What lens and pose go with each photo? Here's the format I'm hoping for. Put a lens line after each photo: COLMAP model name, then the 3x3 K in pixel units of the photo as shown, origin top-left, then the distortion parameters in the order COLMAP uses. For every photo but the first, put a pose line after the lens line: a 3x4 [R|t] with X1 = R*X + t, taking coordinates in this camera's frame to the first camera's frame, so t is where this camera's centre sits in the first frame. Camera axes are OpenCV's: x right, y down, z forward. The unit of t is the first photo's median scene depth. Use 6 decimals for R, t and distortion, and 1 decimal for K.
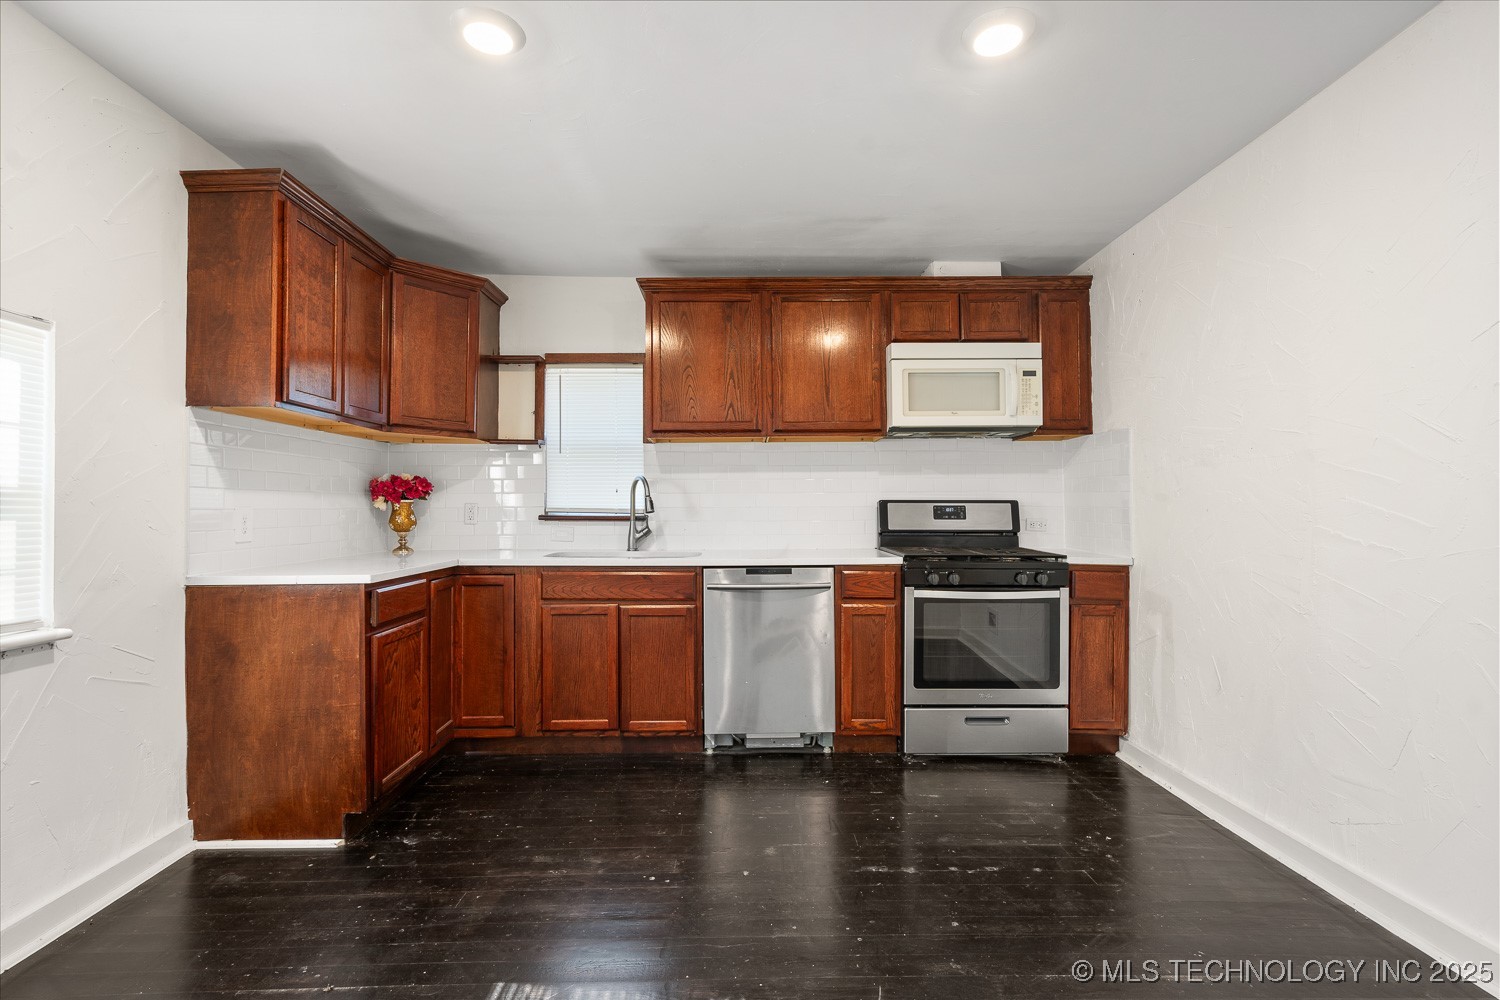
lens RADIAL K [[692.9, 0, 748.9], [0, 692.9, 496.0], [0, 0, 1]] dist [0.001116, 0.000420]
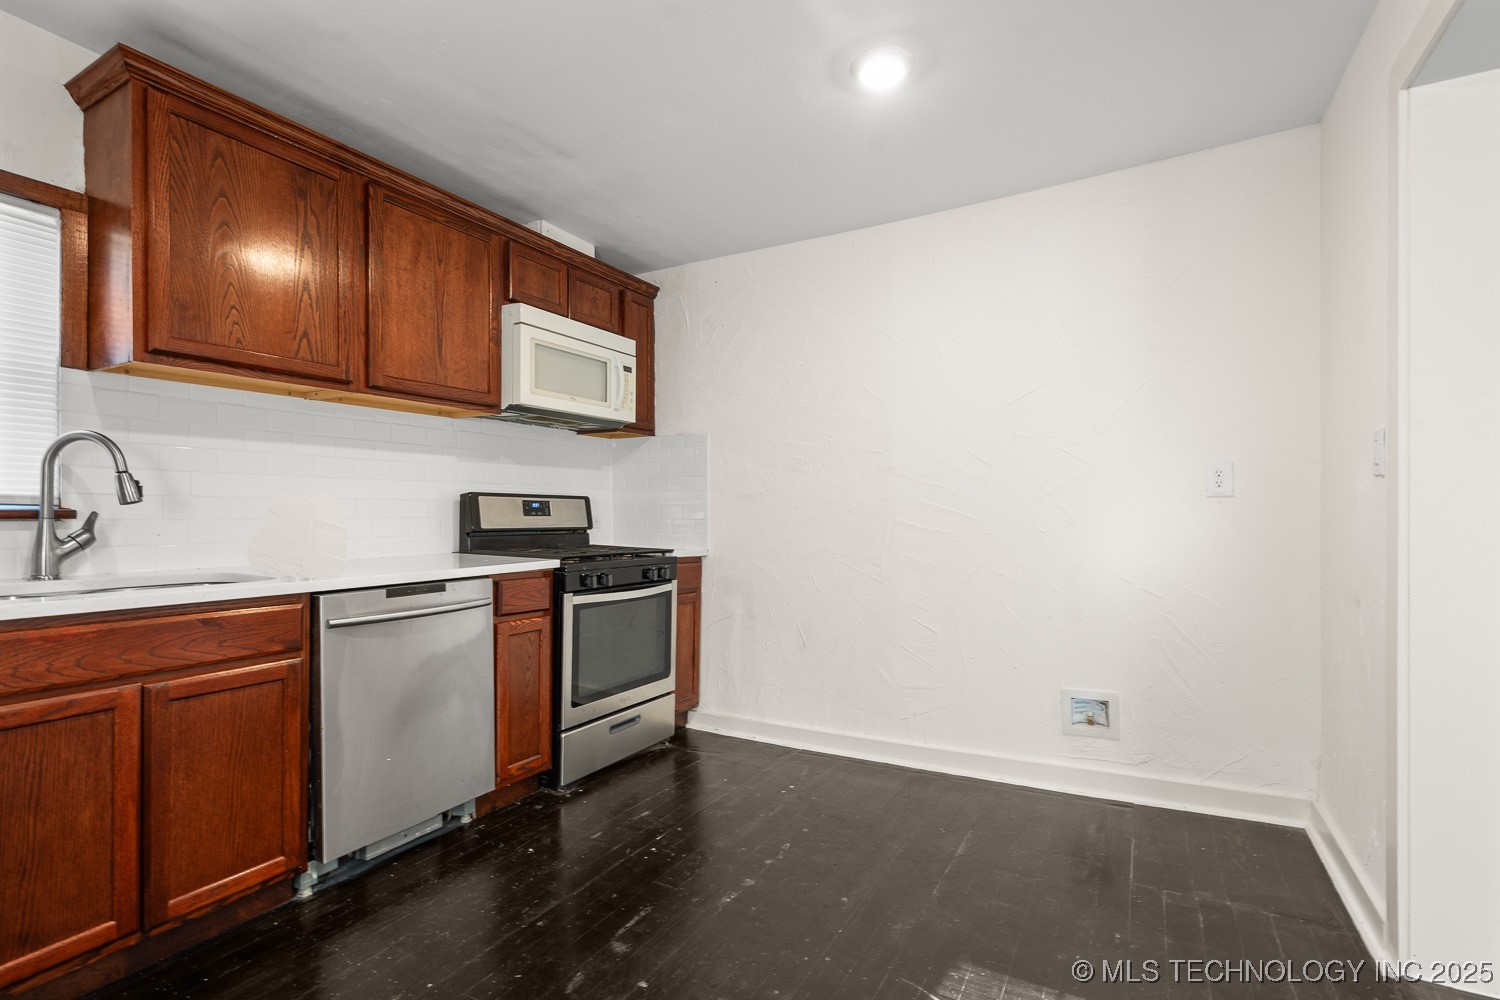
lens RADIAL K [[704.2, 0, 757.8], [0, 704.2, 510.9], [0, 0, 1]] dist [0.001563, 0.000673]
pose [[0.499506, 0.005375, 0.866294, -0.408045], [-0.022997, 0.999711, 0.007058, 0.016481], [-0.866005, -0.023448, 0.499485, 0.353727]]
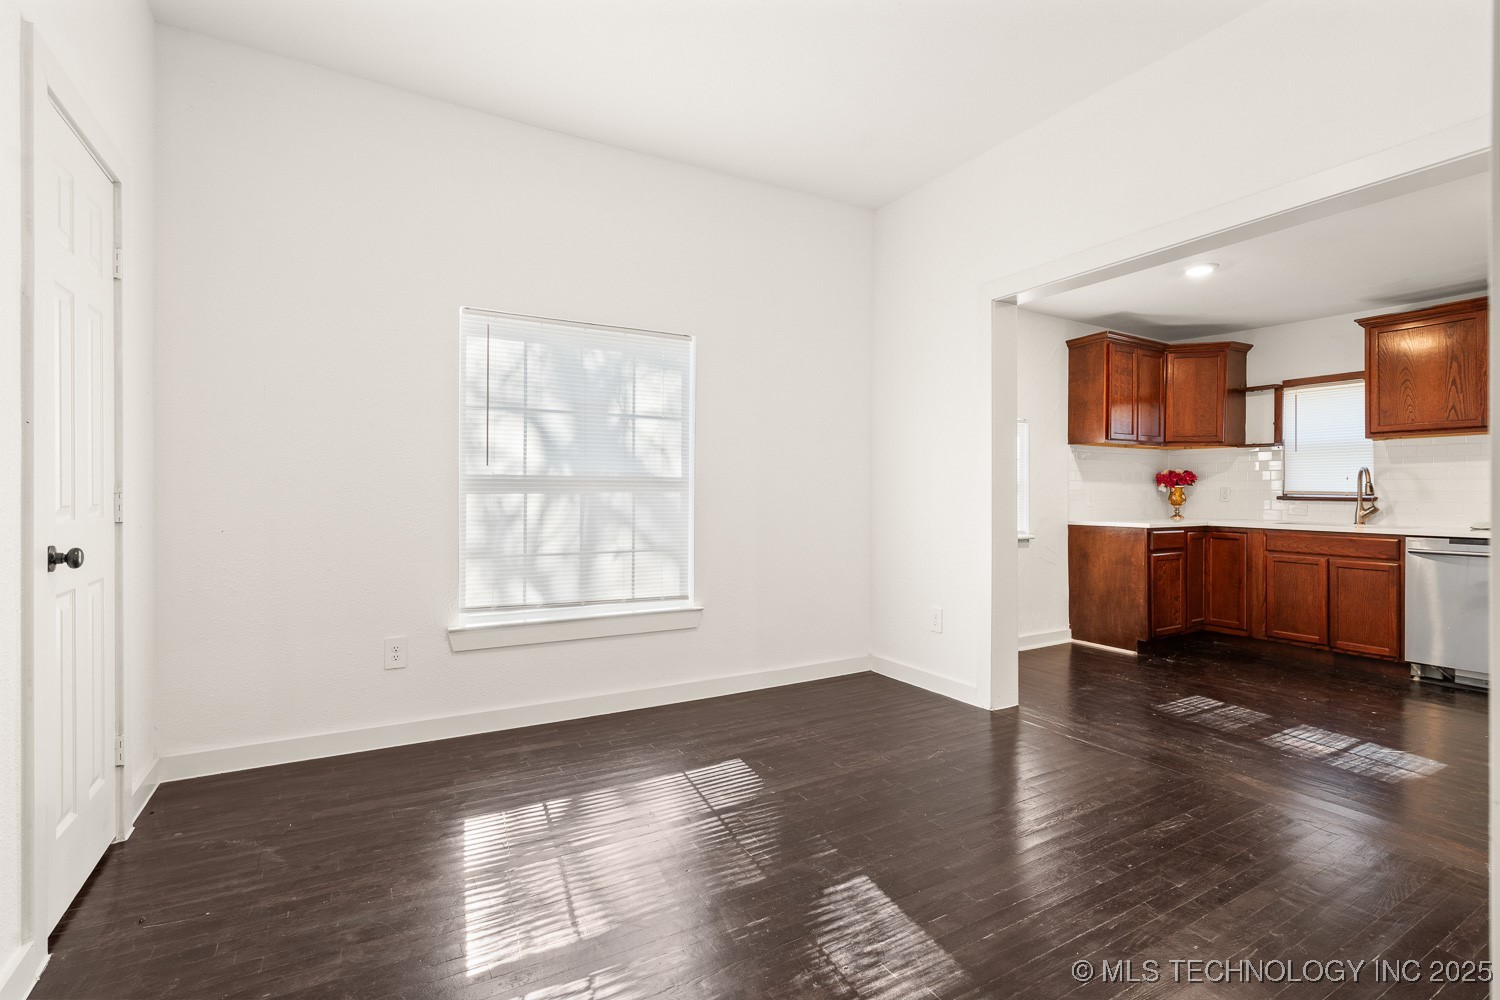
lens RADIAL K [[692.9, 0, 748.9], [0, 692.9, 496.0], [0, 0, 1]] dist [0.001116, 0.000420]
pose [[0.486452, 0.009602, -0.873654, 0.476693], [0.010883, 0.999795, 0.017048, -0.009732], [0.873639, -0.017801, 0.486248, -0.733501]]
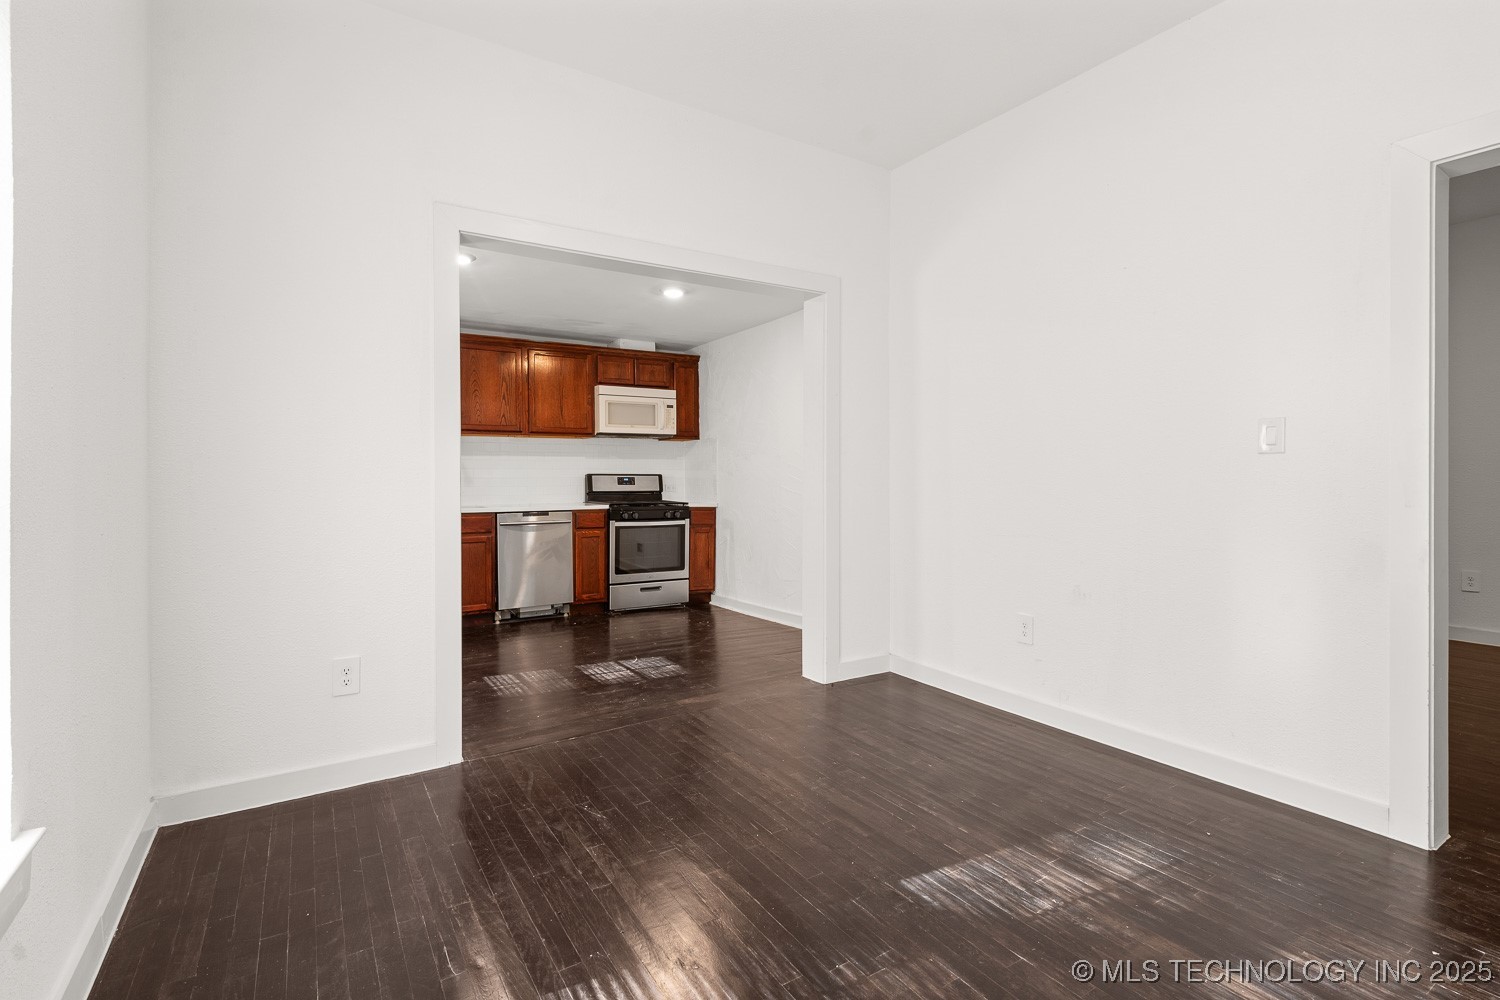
lens RADIAL K [[699.4, 0, 752.3], [0, 699.4, 482.6], [0, 0, 1]] dist [0.000572, 0.000132]
pose [[0.848305, -0.002232, 0.529503, -0.439792], [-0.009098, 0.999782, 0.018790, -0.009998], [-0.529430, -0.020757, 0.848100, -0.781639]]
